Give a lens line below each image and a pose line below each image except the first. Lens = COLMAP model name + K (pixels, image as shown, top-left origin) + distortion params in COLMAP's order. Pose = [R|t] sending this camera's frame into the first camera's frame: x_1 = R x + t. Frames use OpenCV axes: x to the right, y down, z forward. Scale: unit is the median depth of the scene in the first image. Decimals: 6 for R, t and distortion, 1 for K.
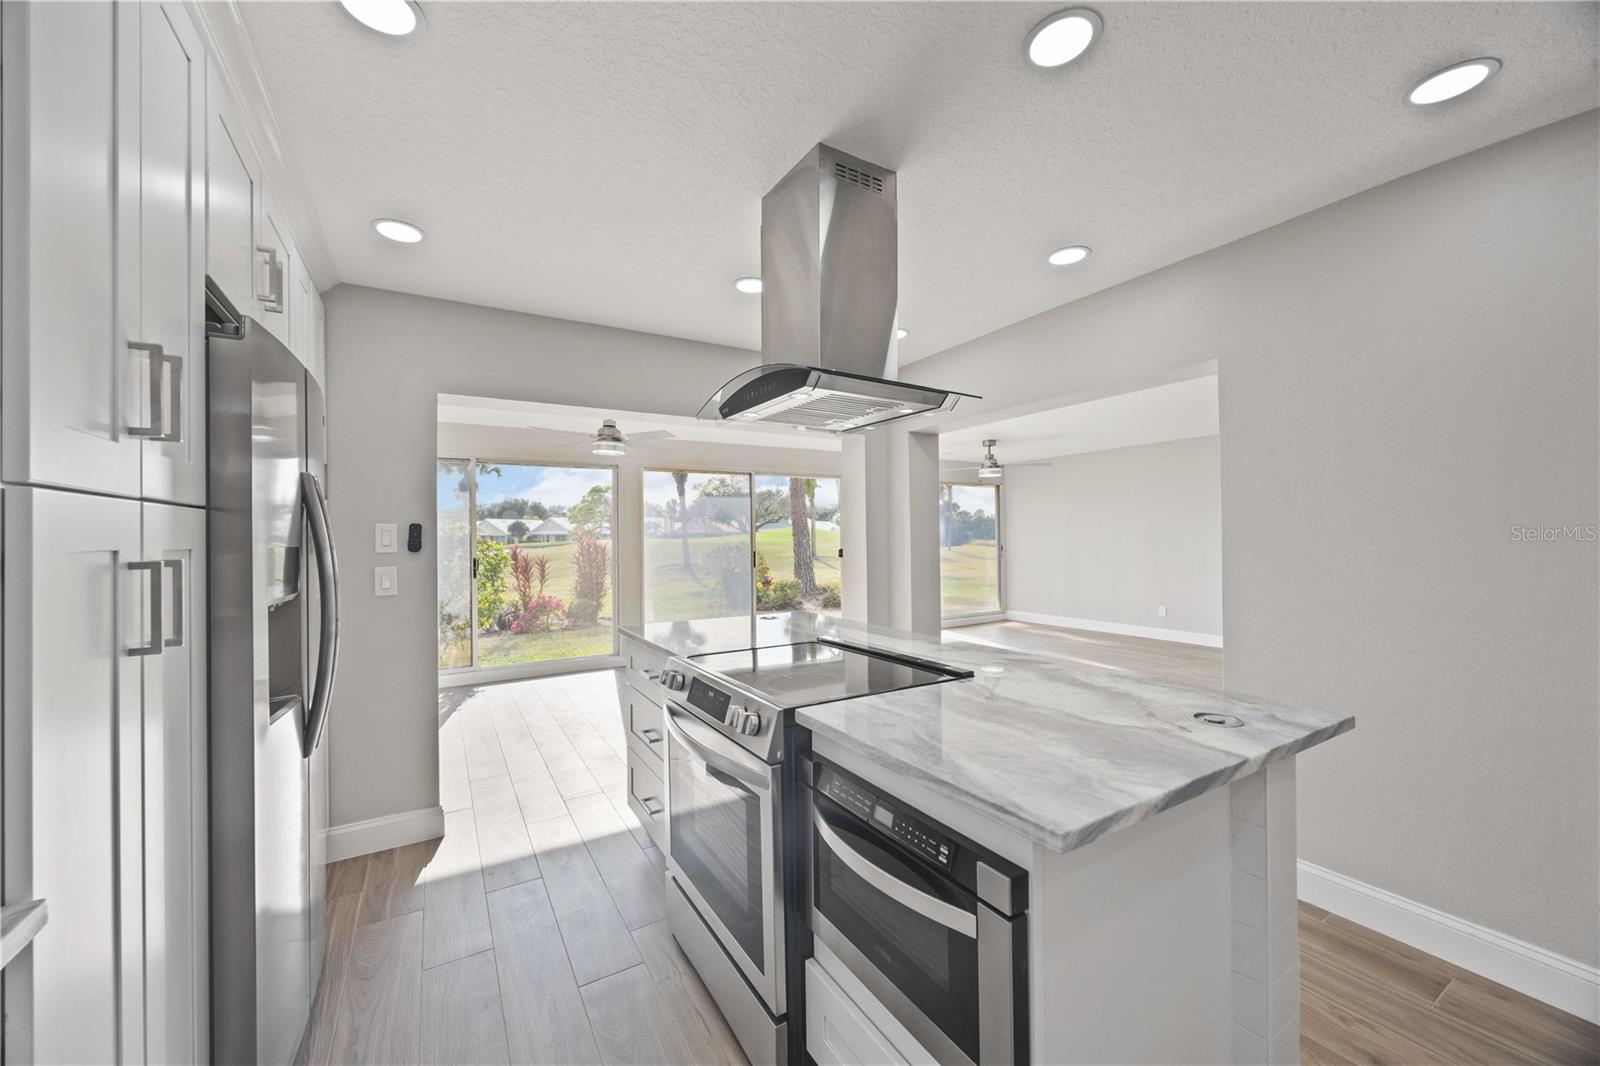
lens RADIAL K [[588.9, 0, 800.0], [0, 588.9, 533.0], [0, 0, 1]] dist [-0.003475, -0.000147]
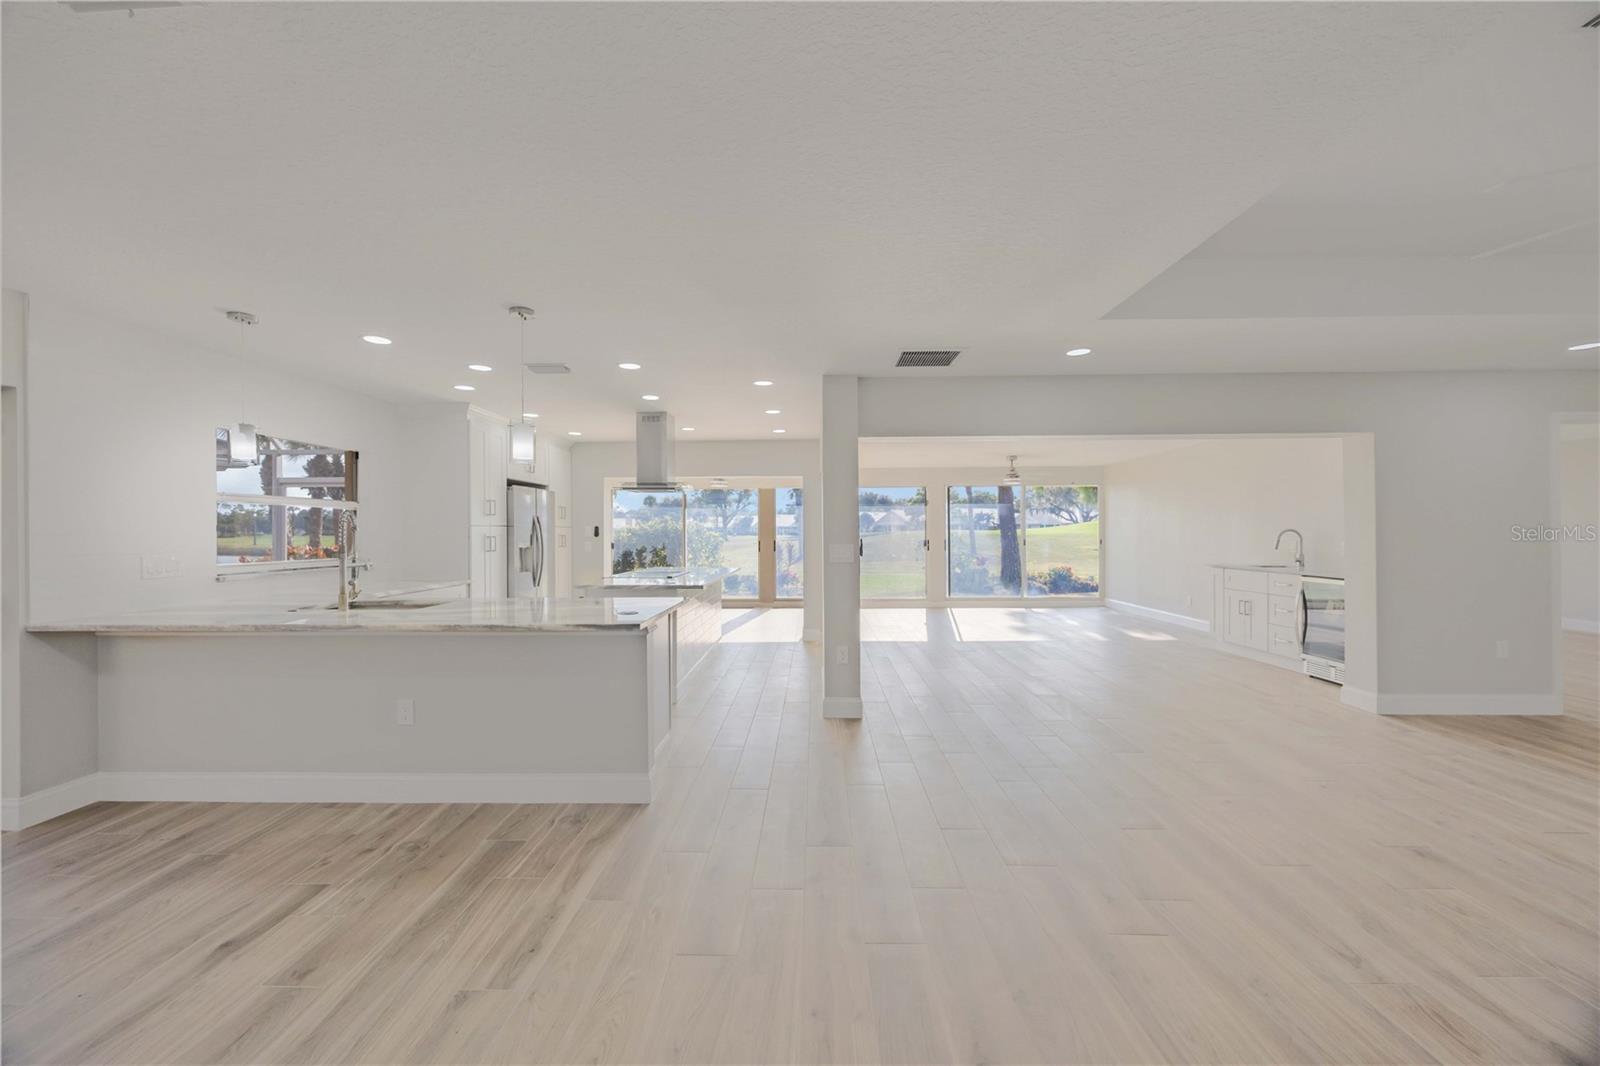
lens RADIAL K [[588.9, 0, 800.0], [0, 588.9, 533.0], [0, 0, 1]] dist [-0.003475, -0.000147]
pose [[0.833283, 0.010434, -0.552748, 0.675717], [-0.001582, 0.999863, 0.016488, -0.012866], [0.552845, -0.012865, 0.833185, -0.315185]]
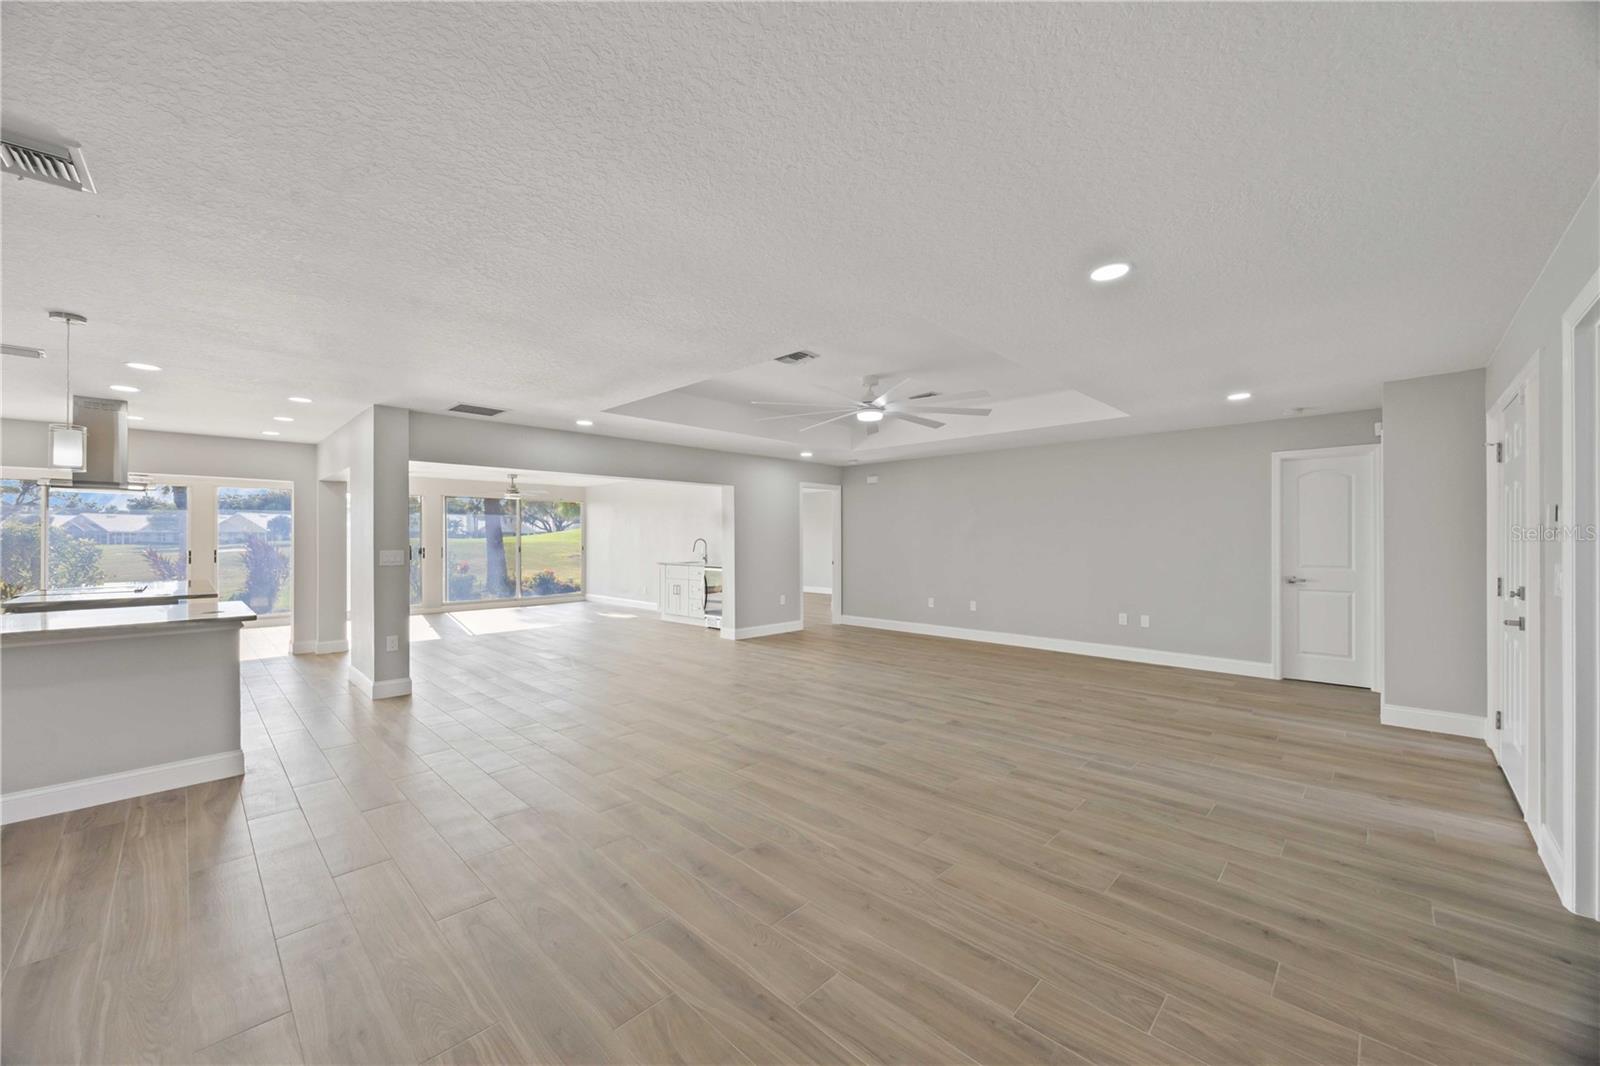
lens RADIAL K [[606.5, 0, 800.0], [0, 606.5, 533.0], [0, 0, 1]] dist [0.001291, 0.000125]
pose [[0.968422, 0.013704, 0.248939, 0.671189], [-0.013004, 0.999906, -0.004458, -0.015430], [-0.248977, 0.001080, 0.968509, -0.659449]]
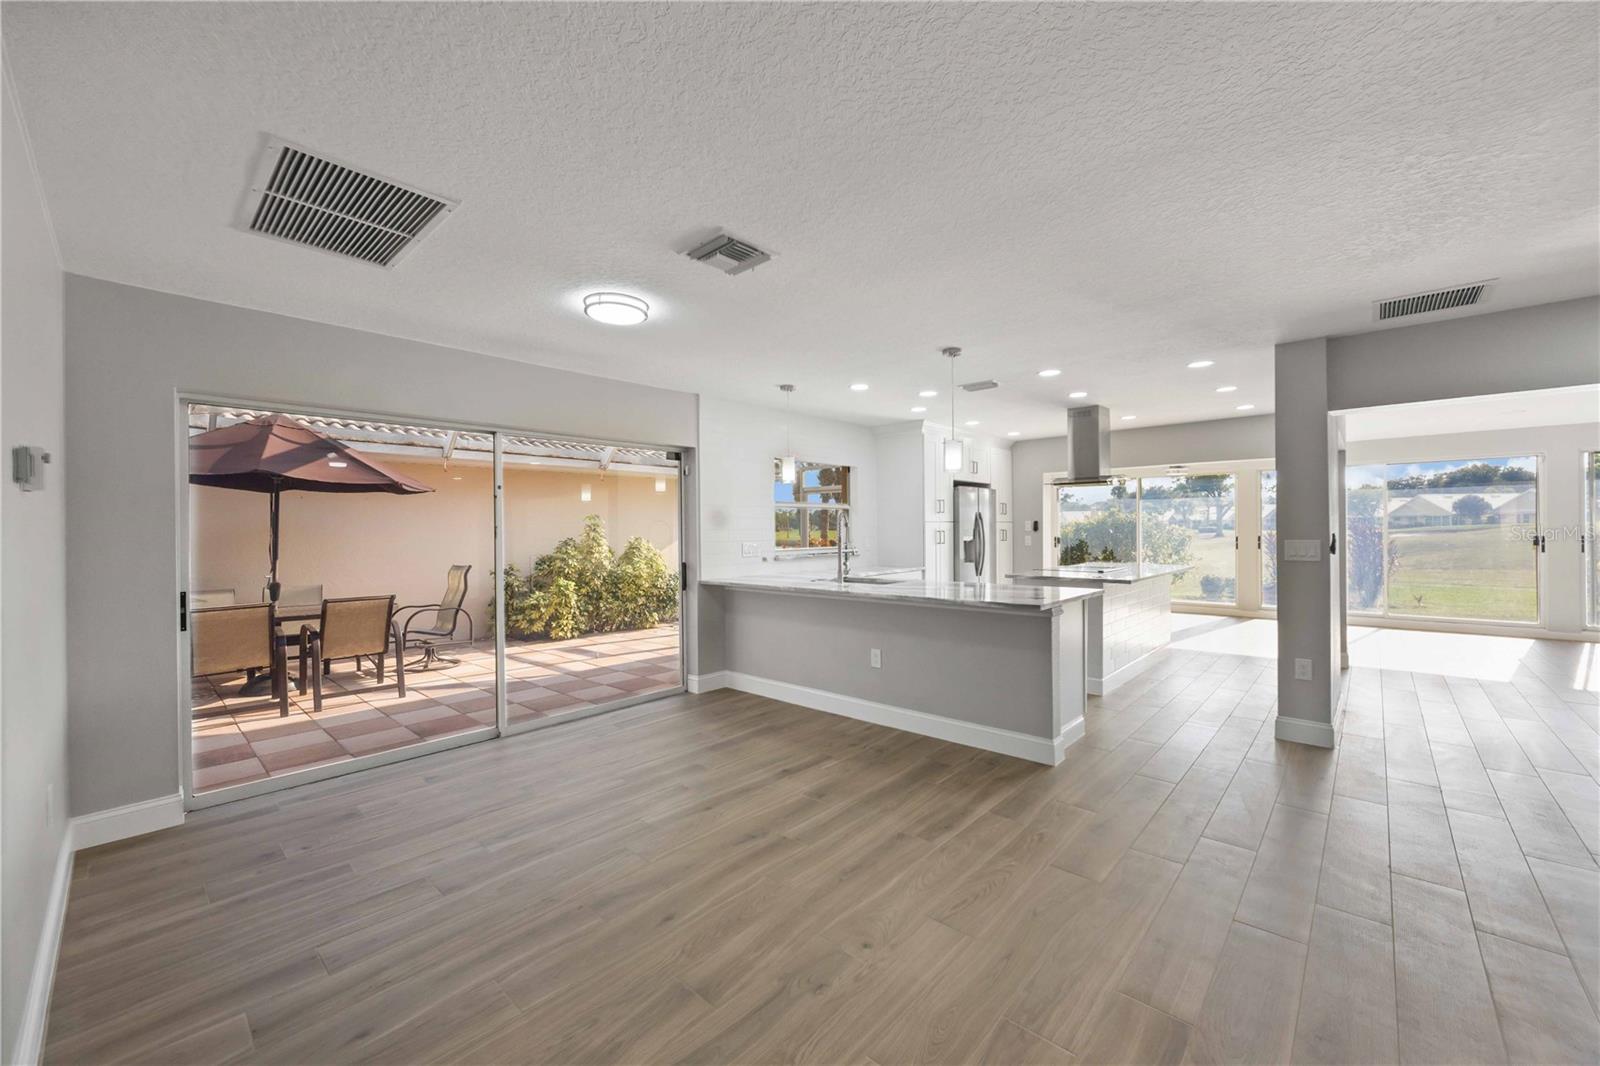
lens RADIAL K [[631.1, 0, 811.5], [0, 631.1, 534.7], [0, 0, 1]] dist [-0.001263, 0.000307]
pose [[0.272420, 0.019161, -0.961988, 0.803767], [0.013105, 0.999635, 0.023622, -0.014815], [0.962089, -0.019042, 0.272069, -0.355732]]
